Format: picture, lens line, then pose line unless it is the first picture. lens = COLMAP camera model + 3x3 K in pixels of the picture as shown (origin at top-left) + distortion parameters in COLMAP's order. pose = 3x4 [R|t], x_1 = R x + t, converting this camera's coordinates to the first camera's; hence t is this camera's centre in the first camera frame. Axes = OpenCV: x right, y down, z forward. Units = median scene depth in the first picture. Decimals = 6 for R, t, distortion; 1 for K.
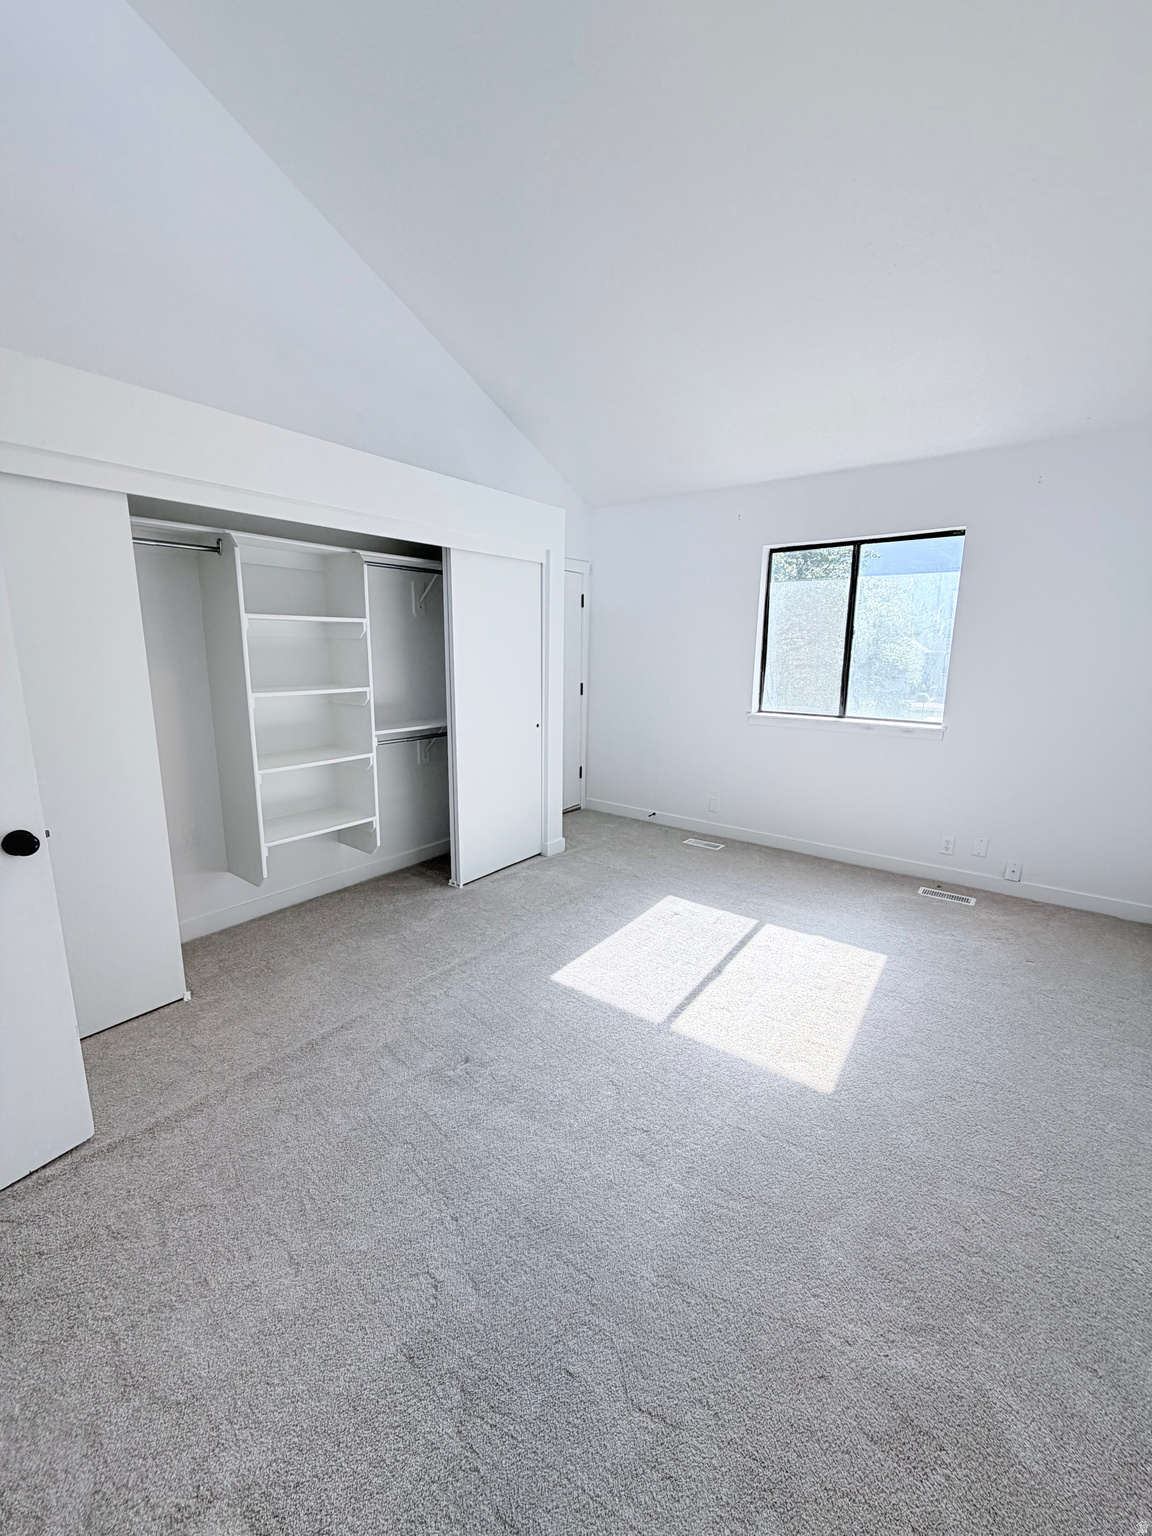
lens RADIAL K [[614.2, 0, 573.4], [0, 614.2, 766.4], [0, 0, 1]] dist [0.002080, 0.000037]
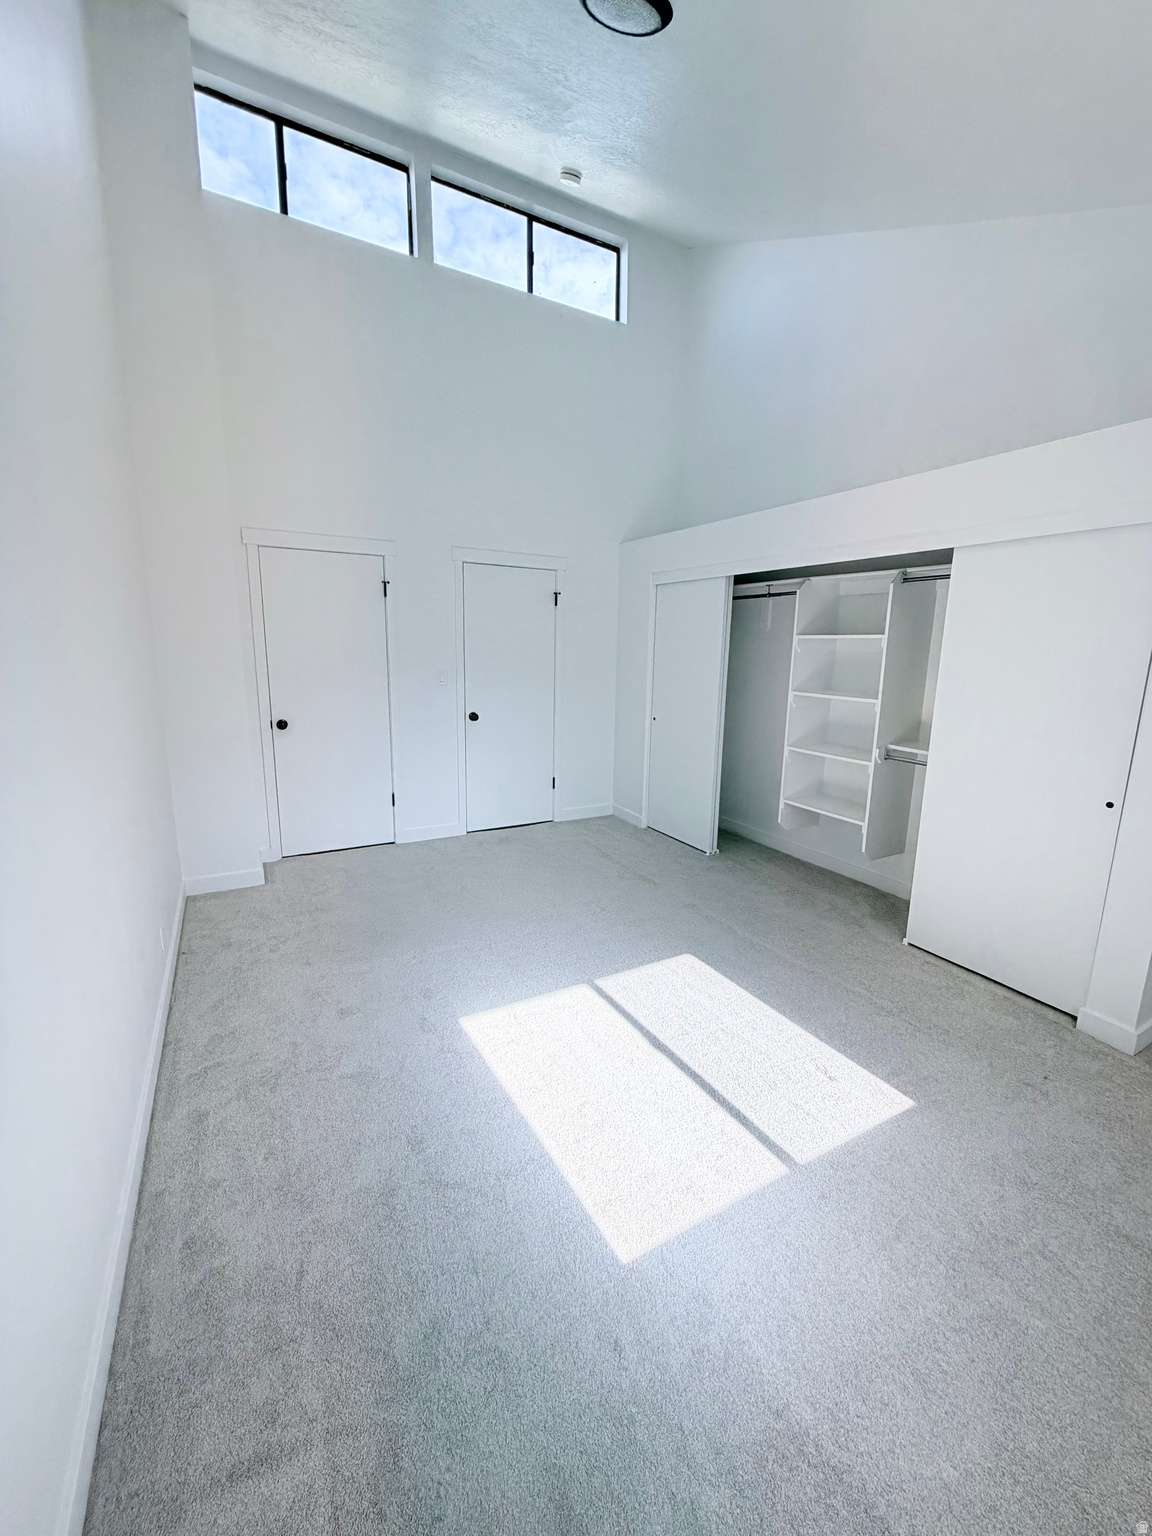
lens RADIAL K [[614.2, 0, 573.1], [0, 614.2, 761.6], [0, 0, 1]] dist [0.002080, 0.000037]
pose [[-0.399617, 0.158863, -0.902812, 0.870405], [-0.201614, 0.945521, 0.255620, -0.199083], [0.894236, 0.284170, -0.345817, 0.959691]]
